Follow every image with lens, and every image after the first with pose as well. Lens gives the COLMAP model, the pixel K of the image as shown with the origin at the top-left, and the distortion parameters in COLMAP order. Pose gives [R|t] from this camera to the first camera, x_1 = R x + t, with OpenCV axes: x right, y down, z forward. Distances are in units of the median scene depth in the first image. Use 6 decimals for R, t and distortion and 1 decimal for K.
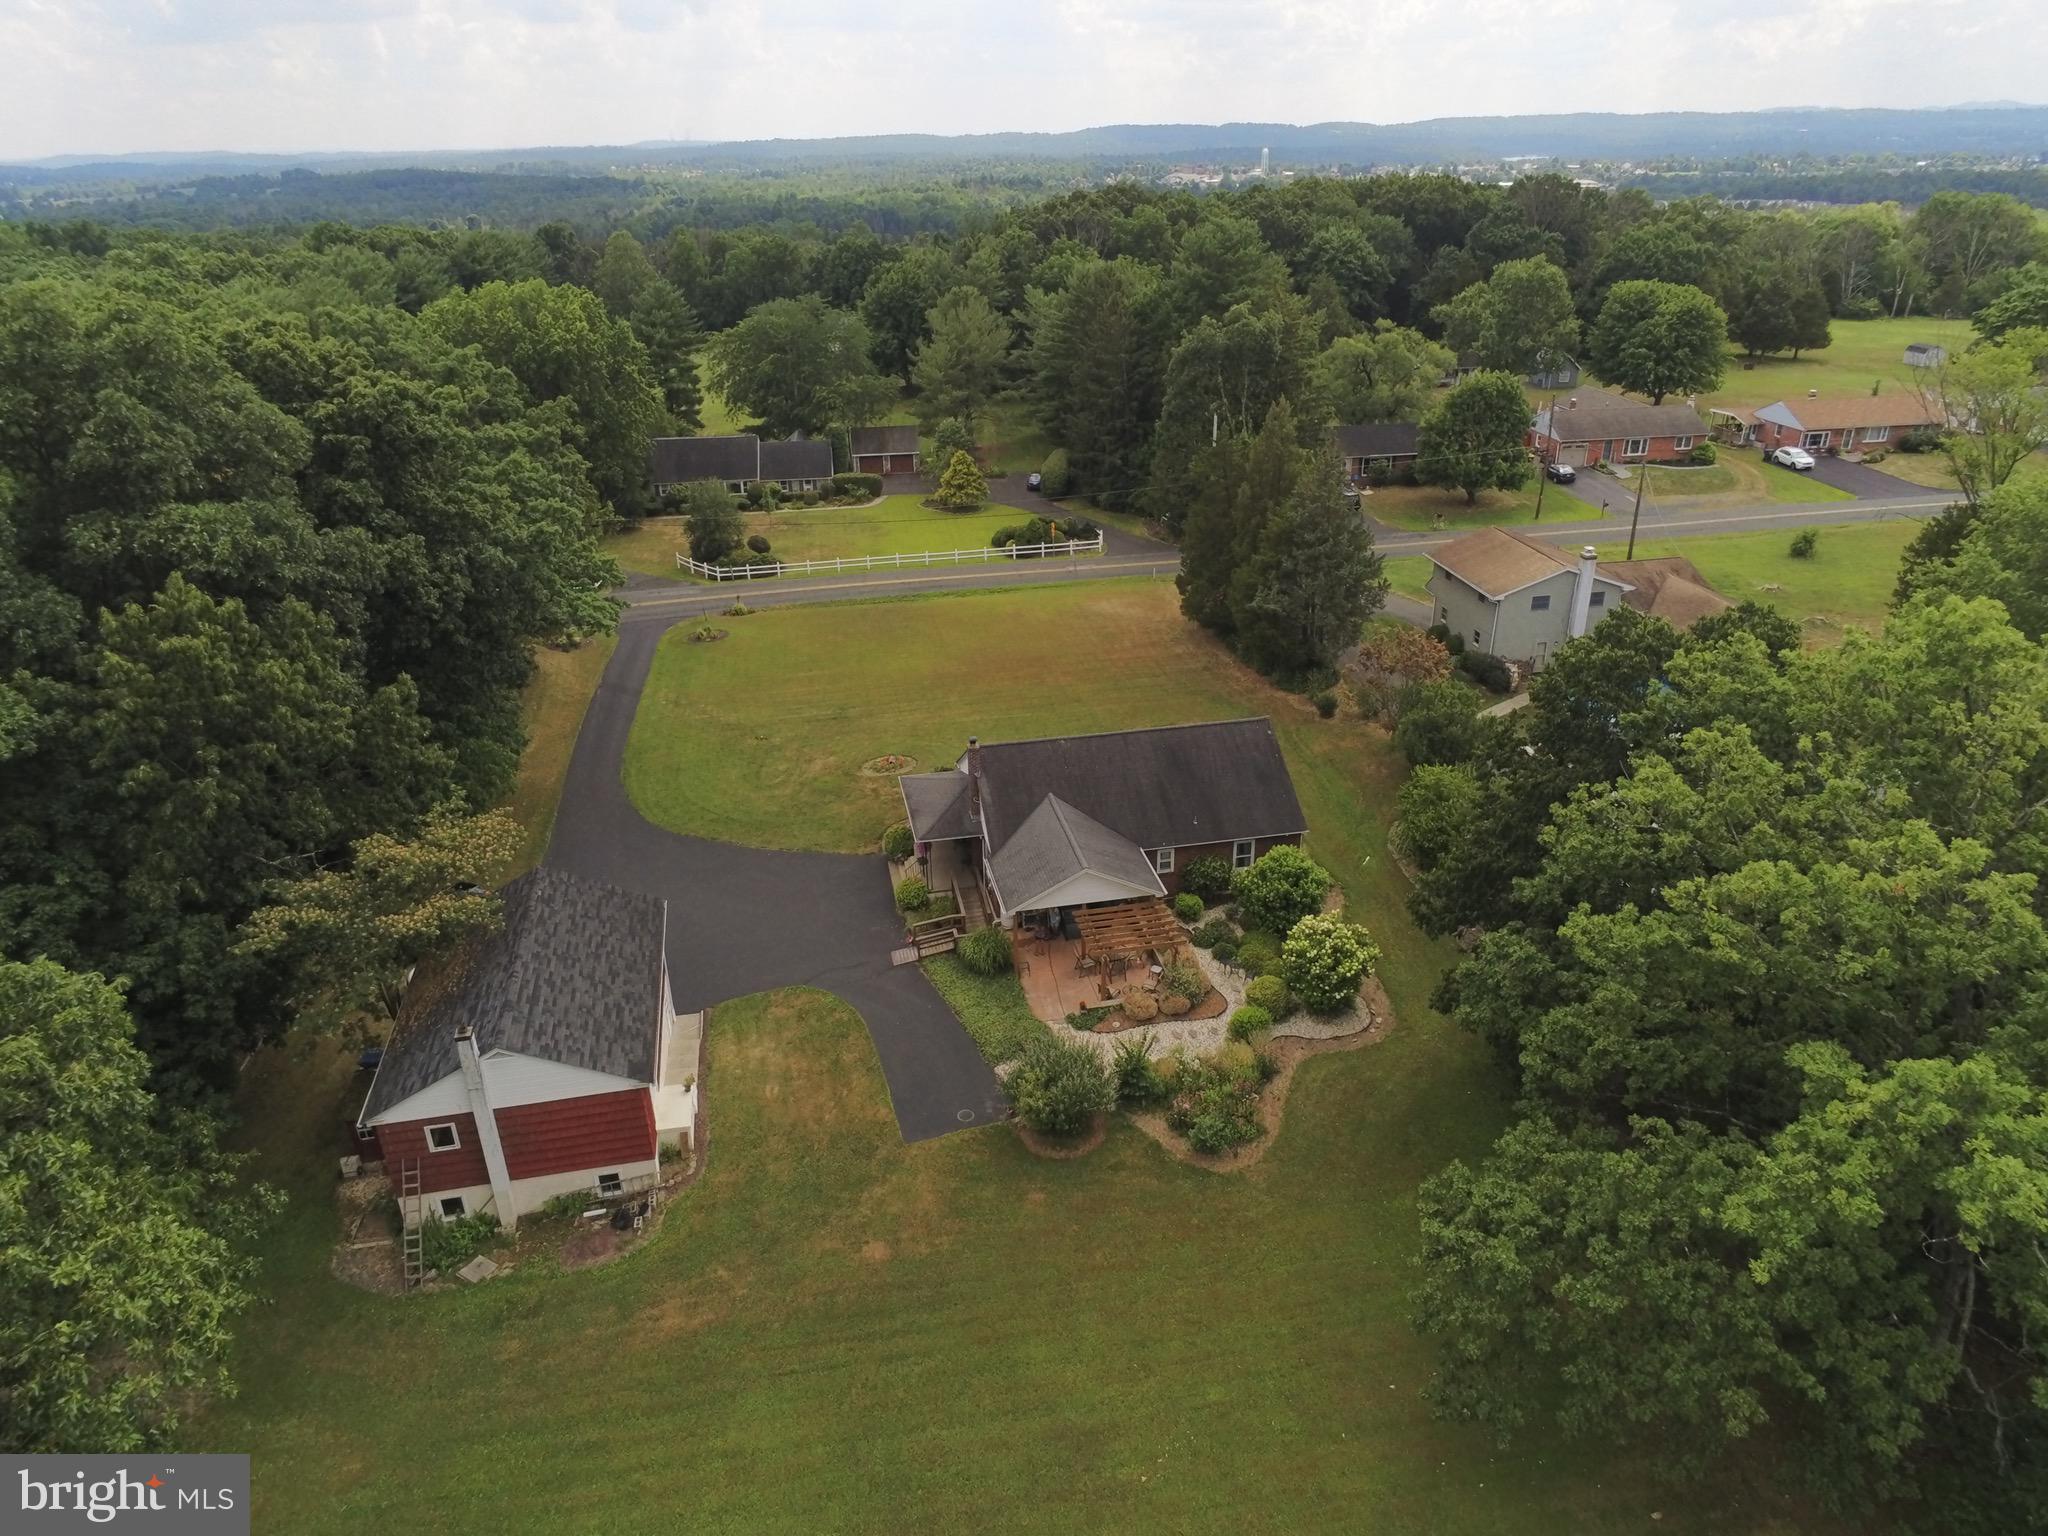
lens RADIAL K [[1400.2, 0, 1024.0], [0, 1400.2, 768.0], [0, 0, 1]] dist [0.000849, -0.000889]
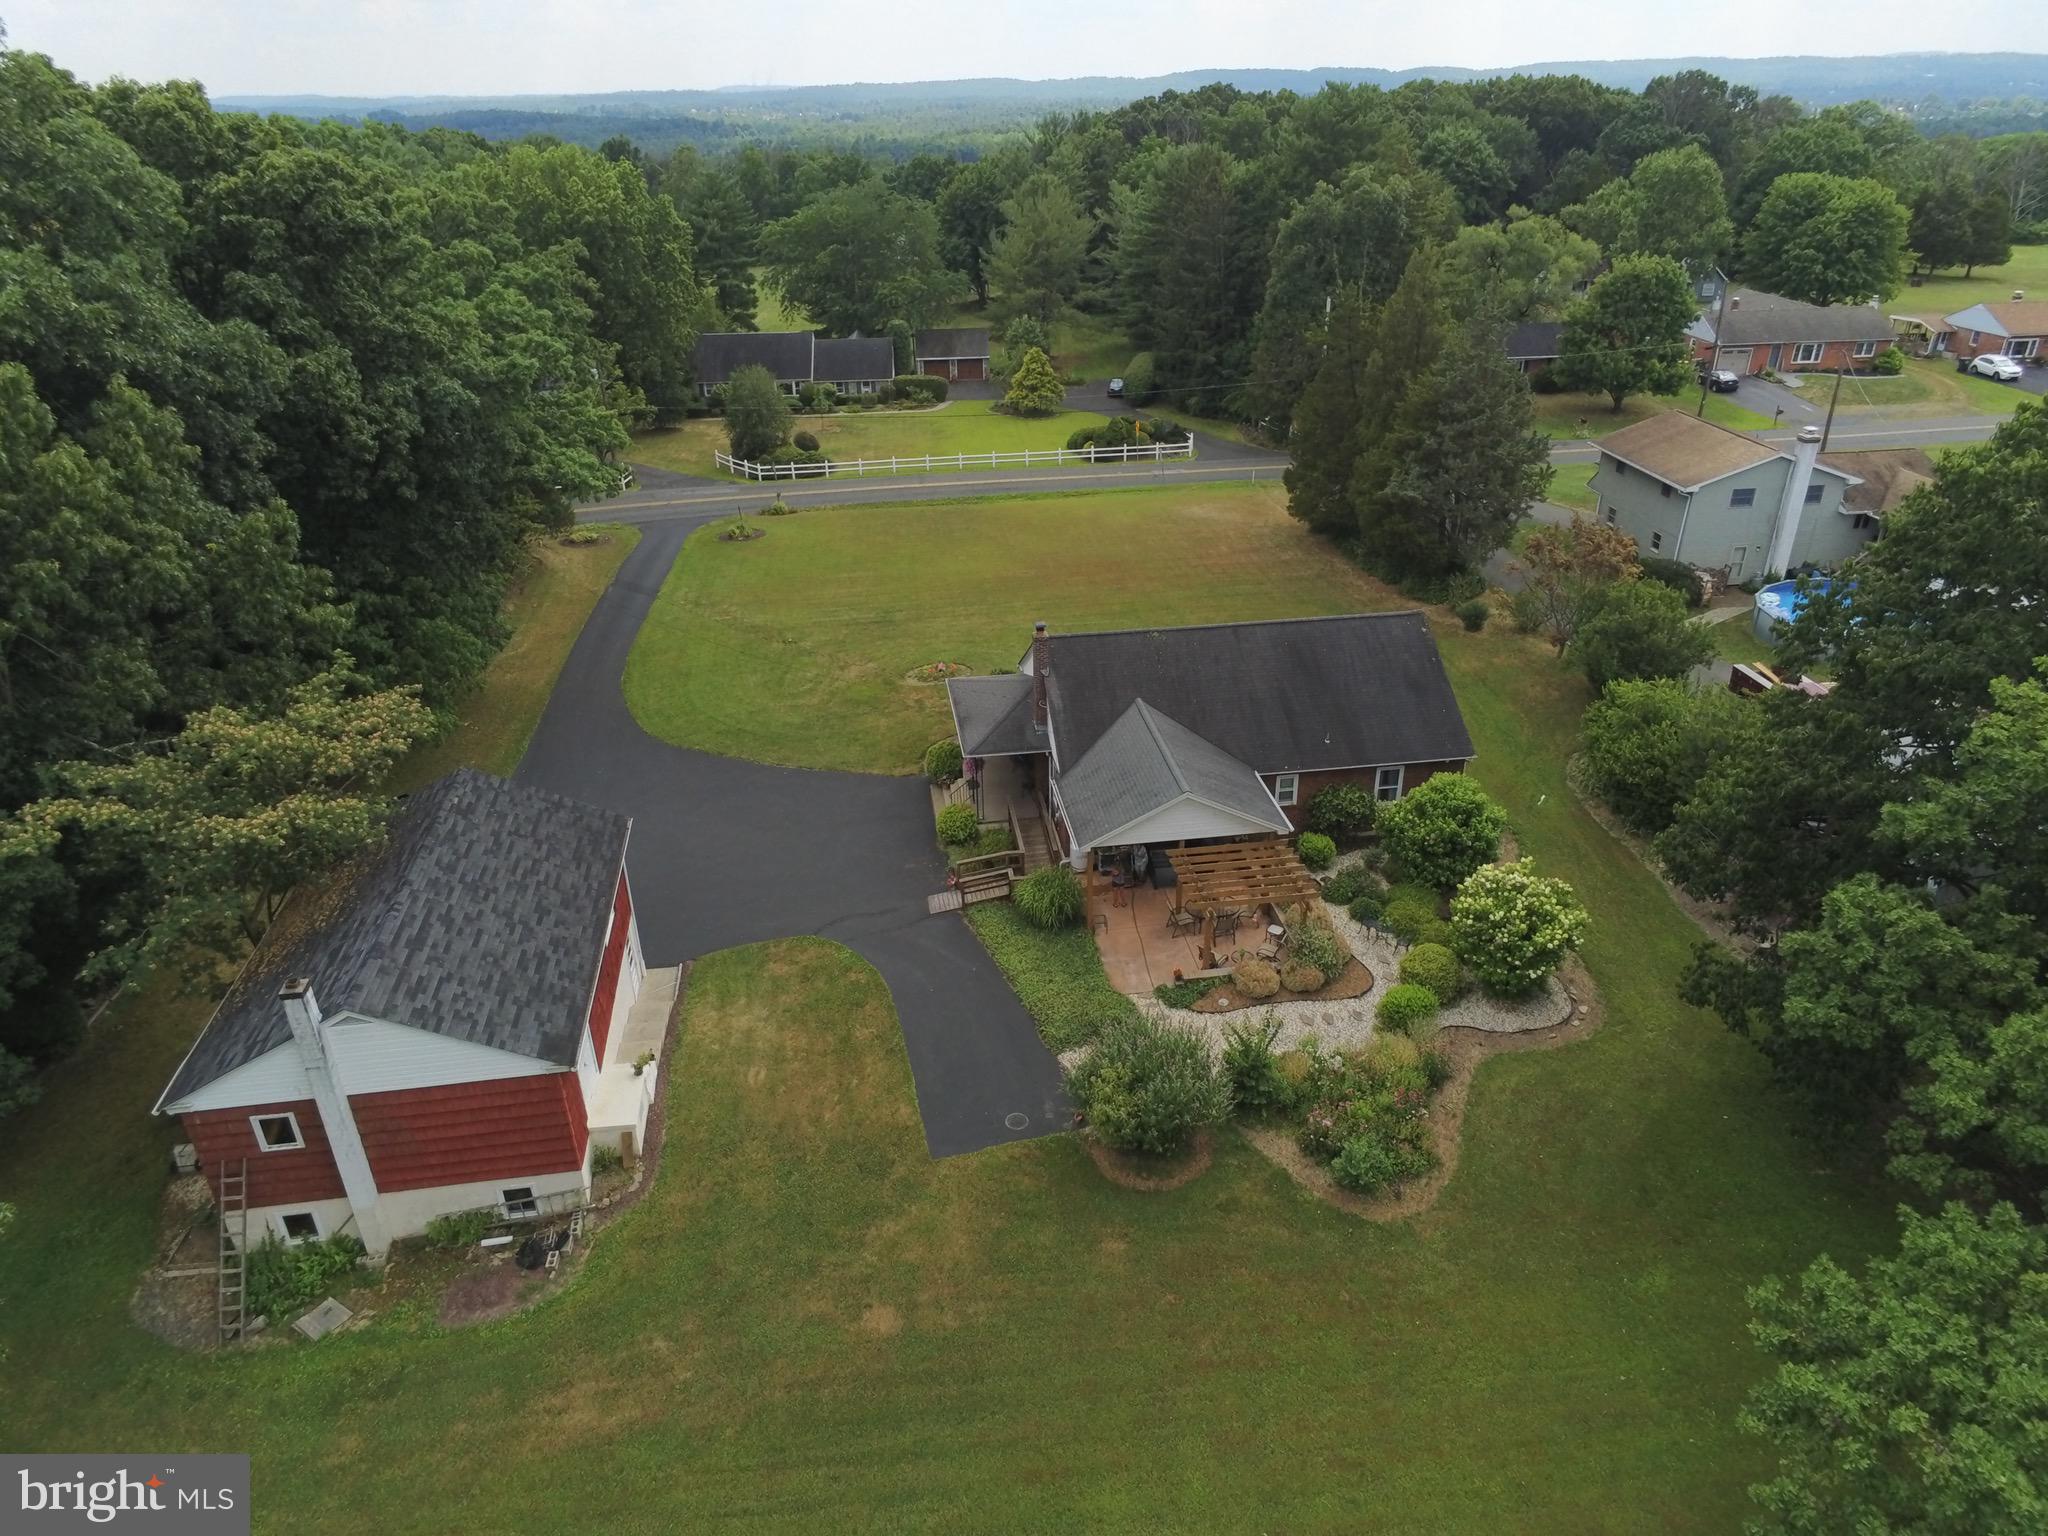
lens RADIAL K [[1400.2, 0, 1024.0], [0, 1400.2, 768.0], [0, 0, 1]] dist [0.000849, -0.000889]
pose [[0.998542, 0.028399, -0.045905, -0.007451], [-0.026973, 0.999143, 0.031384, 0.031777], [0.046757, -0.030100, 0.998453, 0.211501]]
